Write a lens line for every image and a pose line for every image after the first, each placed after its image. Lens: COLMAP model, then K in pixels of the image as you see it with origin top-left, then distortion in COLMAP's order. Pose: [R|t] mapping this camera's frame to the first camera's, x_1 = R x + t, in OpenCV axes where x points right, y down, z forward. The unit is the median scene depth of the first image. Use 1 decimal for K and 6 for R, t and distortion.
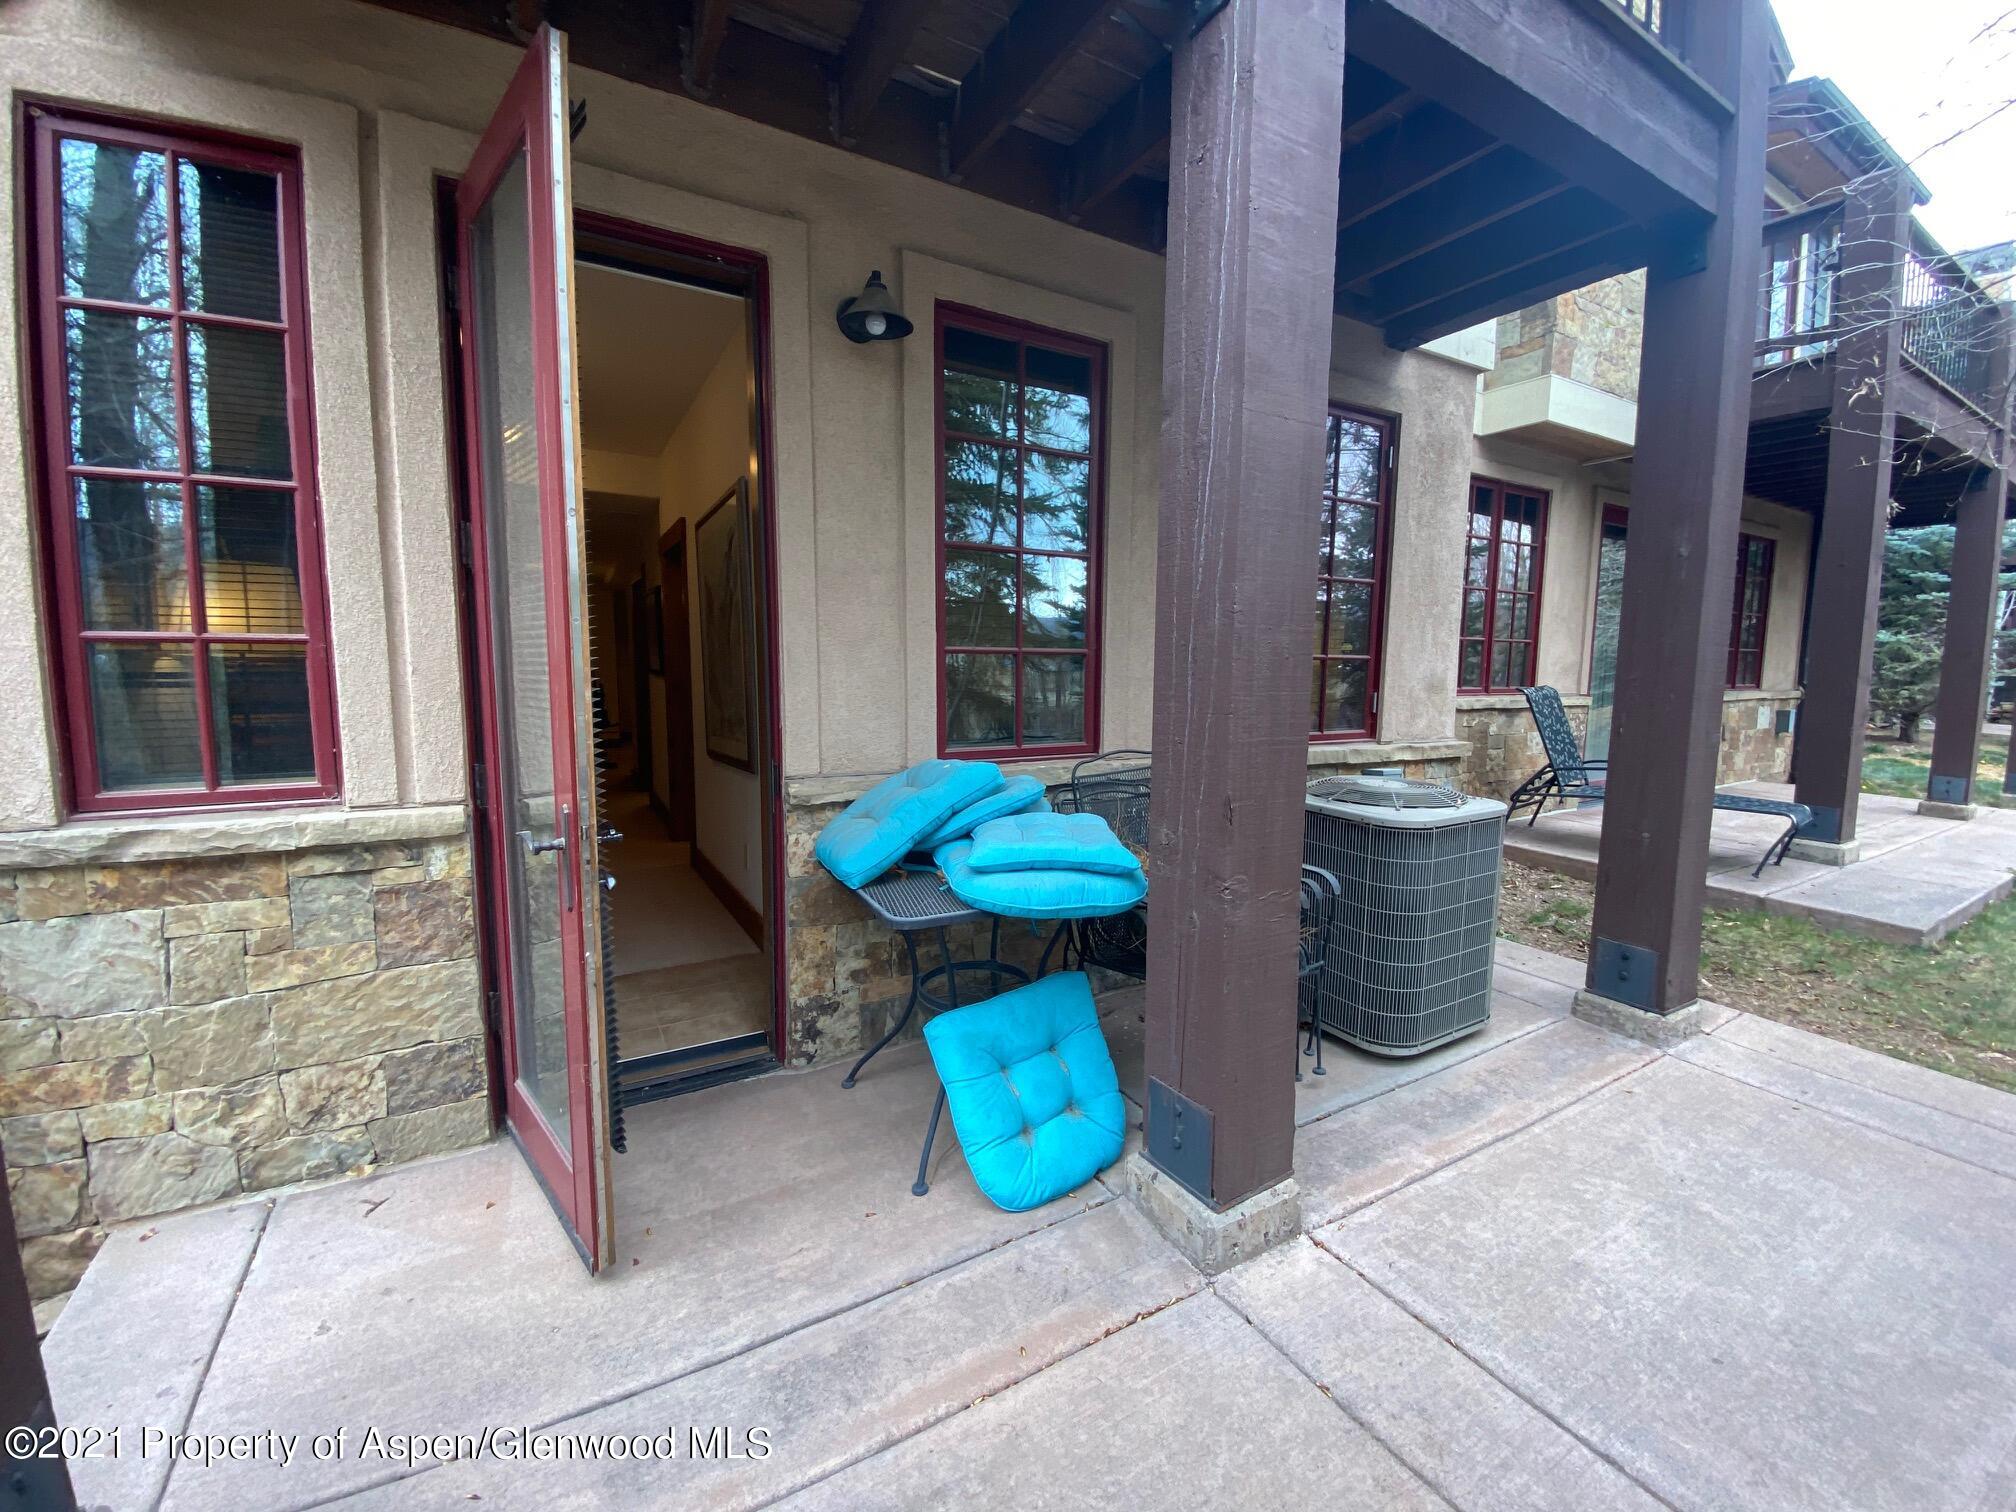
lens RADIAL K [[811.1, 0, 1008.2], [0, 811.1, 746.3], [0, 0, 1]] dist [-0.015973, -0.000439]
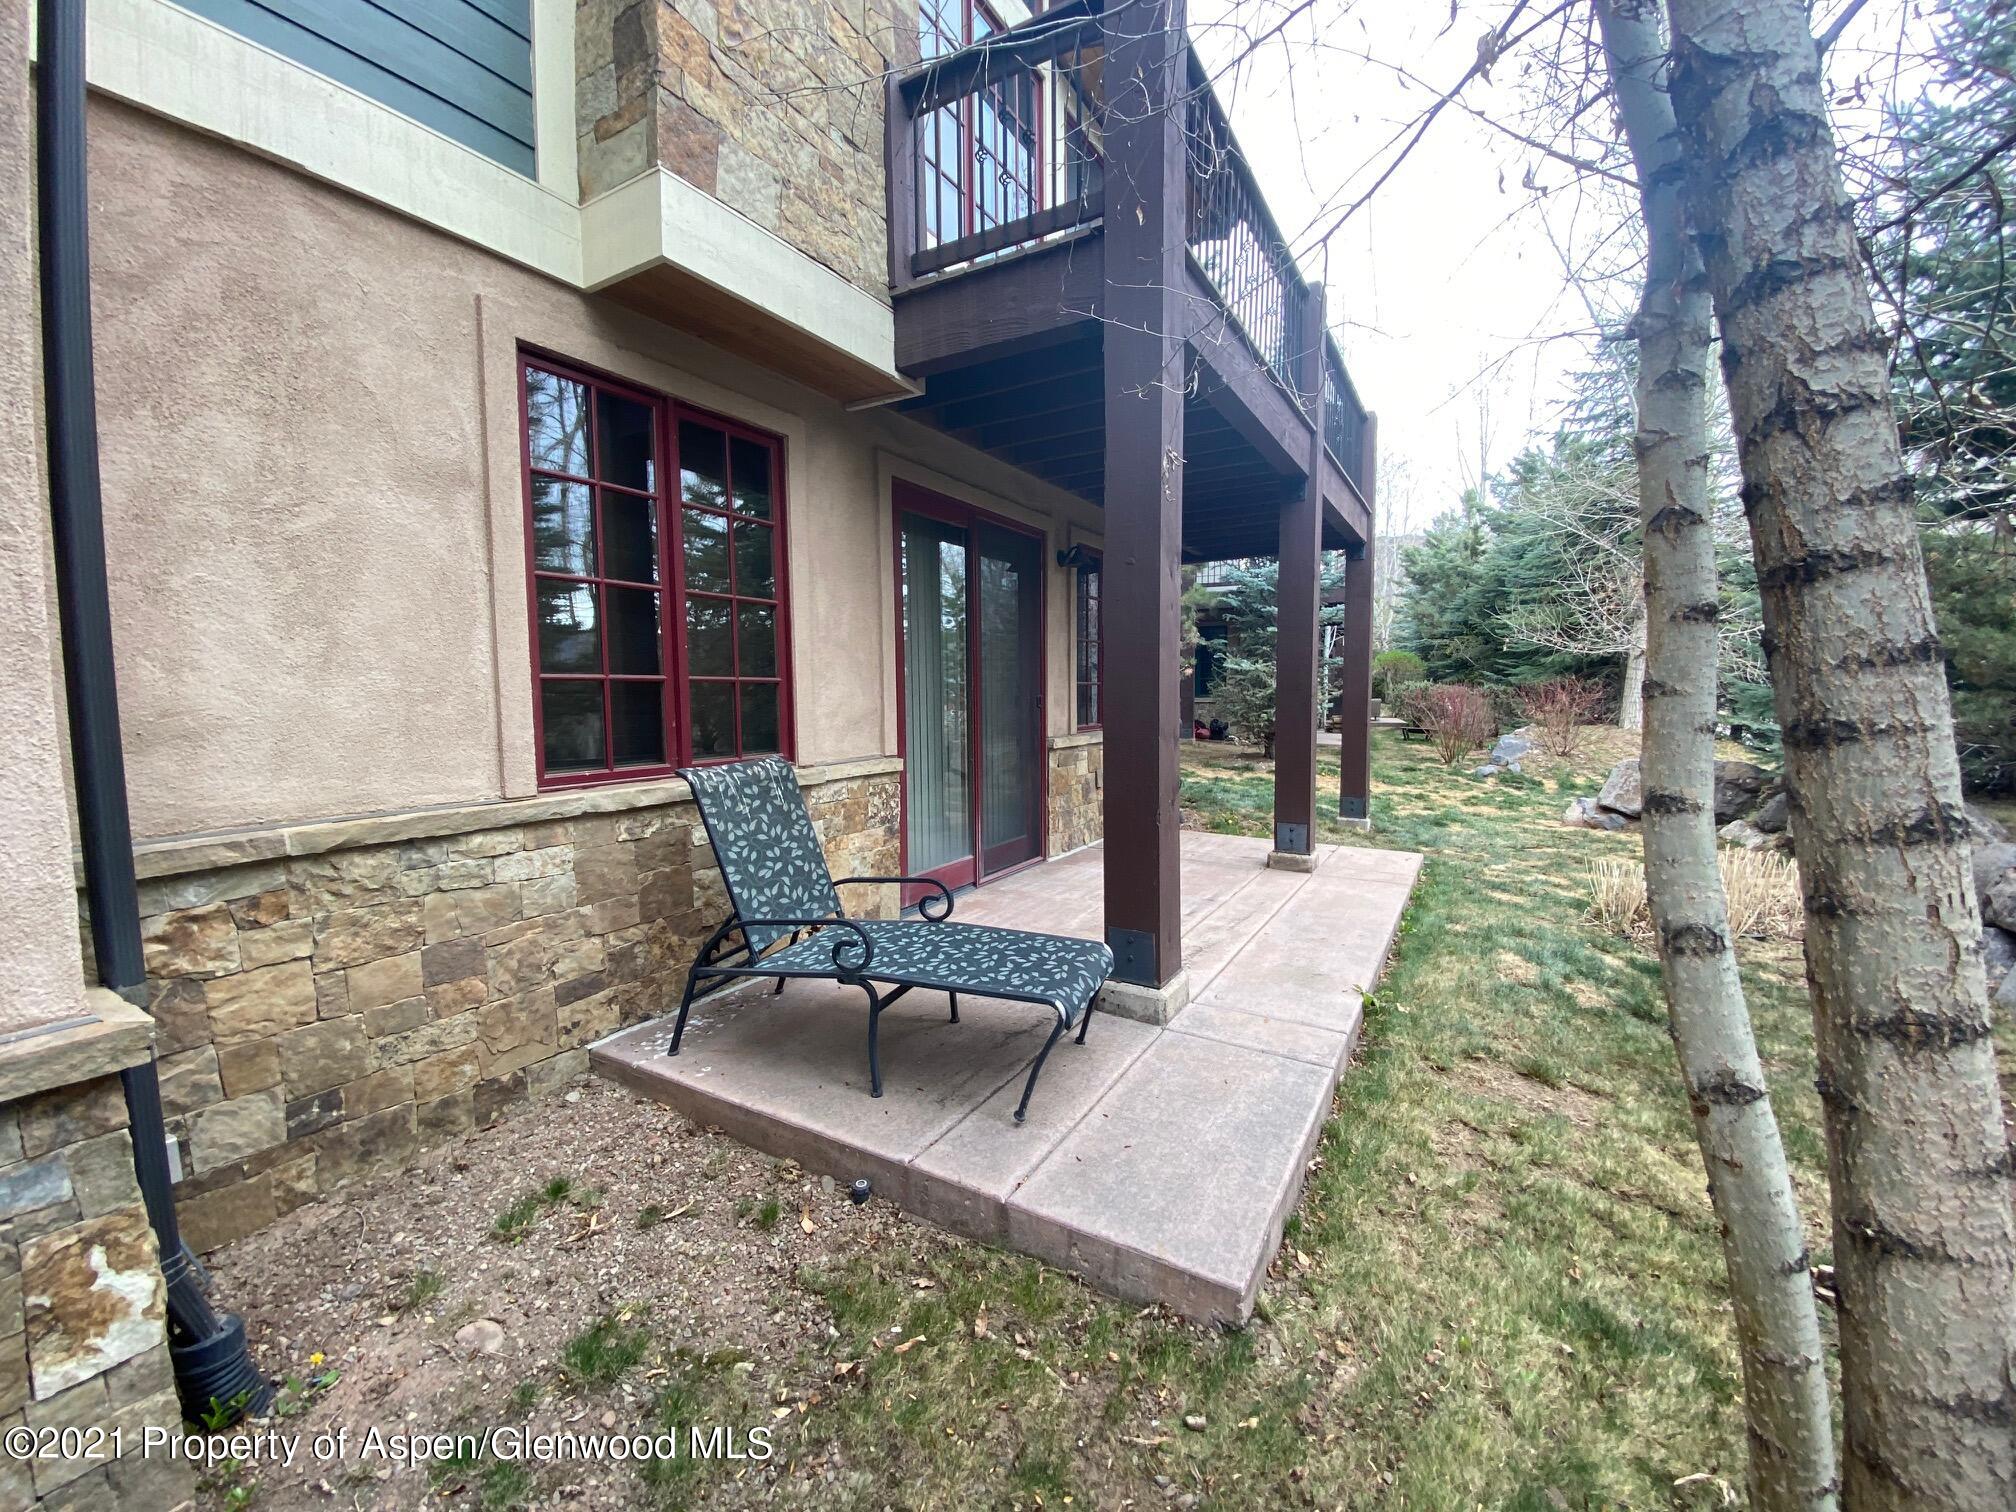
lens RADIAL K [[811.7, 0, 1008.0], [0, 811.7, 756.0], [0, 0, 1]] dist [0.001239, -0.000017]
pose [[0.868287, -0.068149, 0.491358, 0.508491], [0.088746, 0.995879, -0.018699, -0.045045], [-0.488059, 0.059842, 0.870757, 0.391506]]
